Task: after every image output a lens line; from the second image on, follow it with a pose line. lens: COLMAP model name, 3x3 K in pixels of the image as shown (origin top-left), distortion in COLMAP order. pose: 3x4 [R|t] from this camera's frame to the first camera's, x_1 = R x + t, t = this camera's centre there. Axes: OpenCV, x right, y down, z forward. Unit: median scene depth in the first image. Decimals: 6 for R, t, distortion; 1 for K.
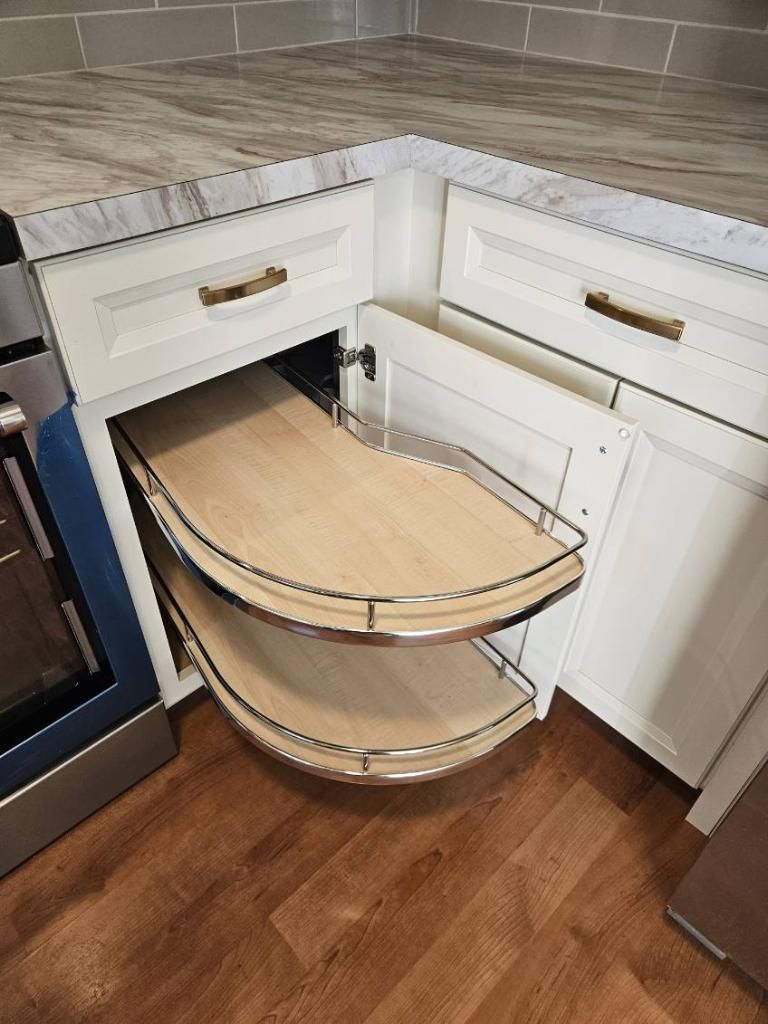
lens RADIAL K [[685.0, 0, 380.4], [0, 685.0, 517.7], [0, 0, 1]] dist [0.033307, -0.001447]
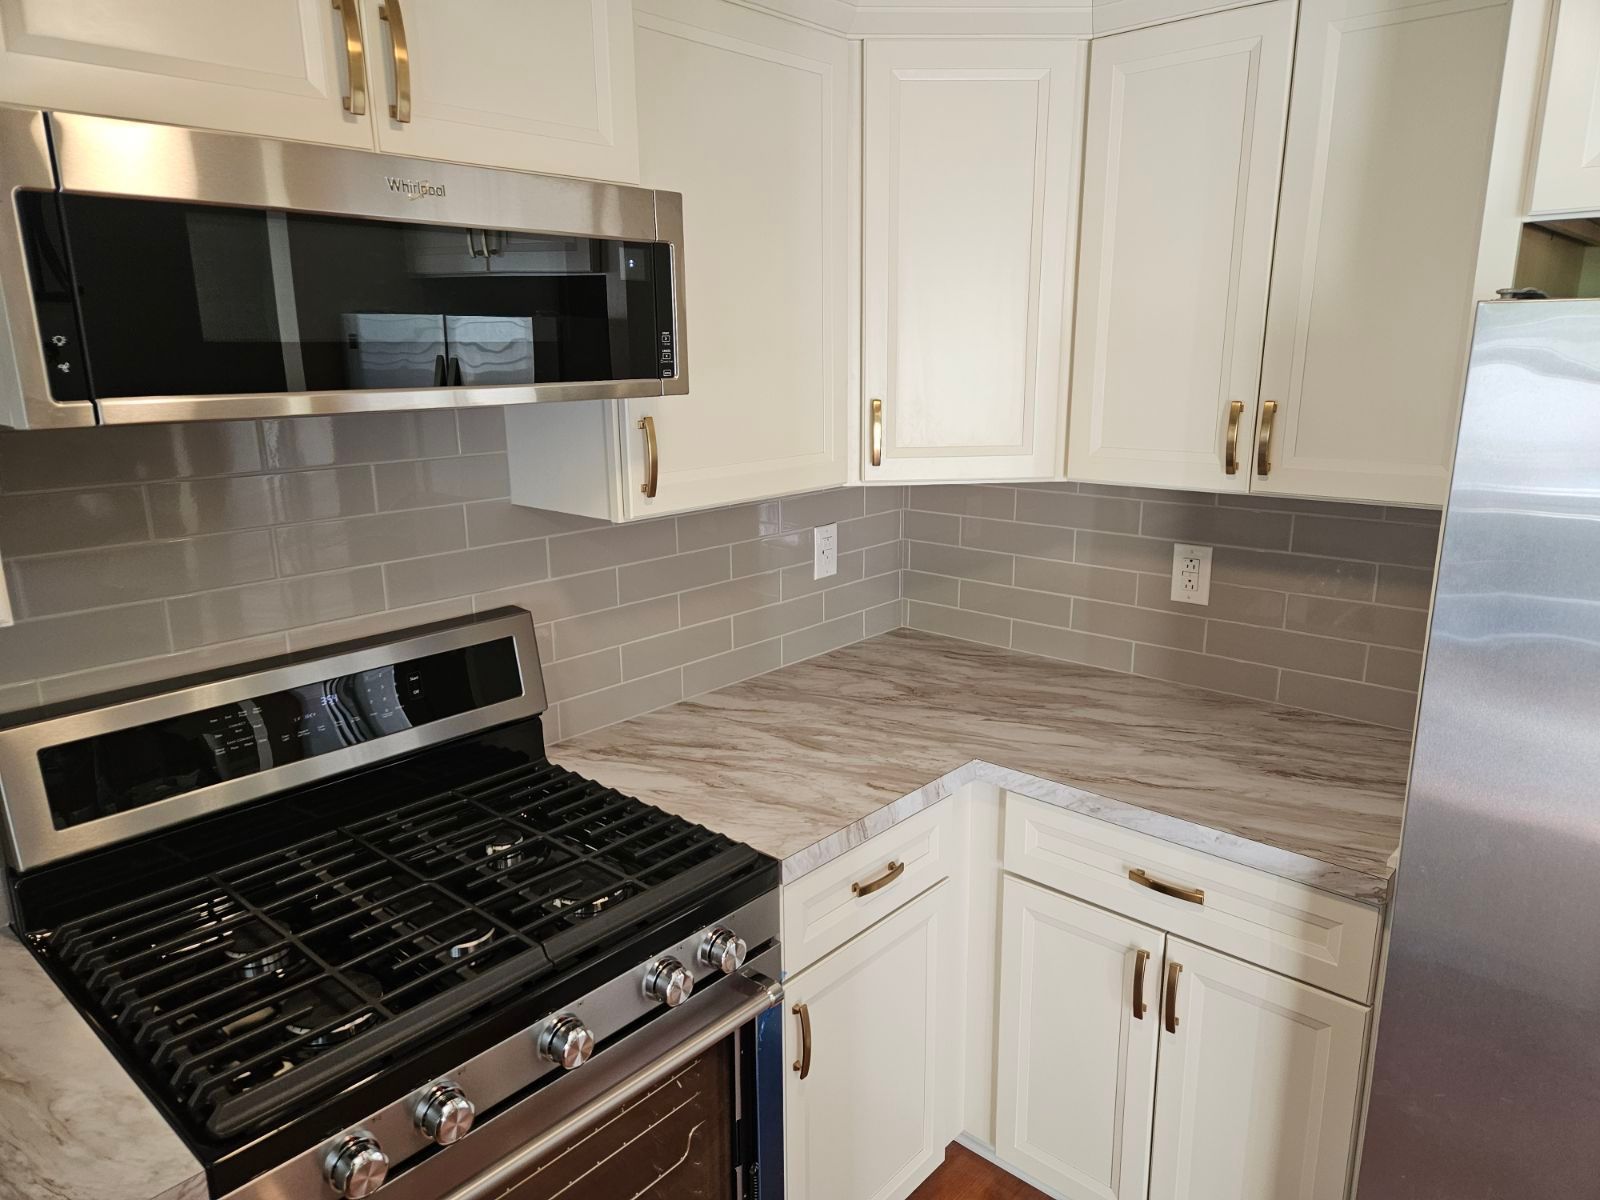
lens RADIAL K [[1070.1, 0, 801.6], [0, 1070.1, 600.6], [0, 0, 1]] dist [0.064985, -0.045735]
pose [[0.996230, -0.046441, 0.073272, -0.472957], [0.074977, 0.885790, -0.457990, 0.133194], [-0.043634, 0.461757, 0.885933, -1.105676]]
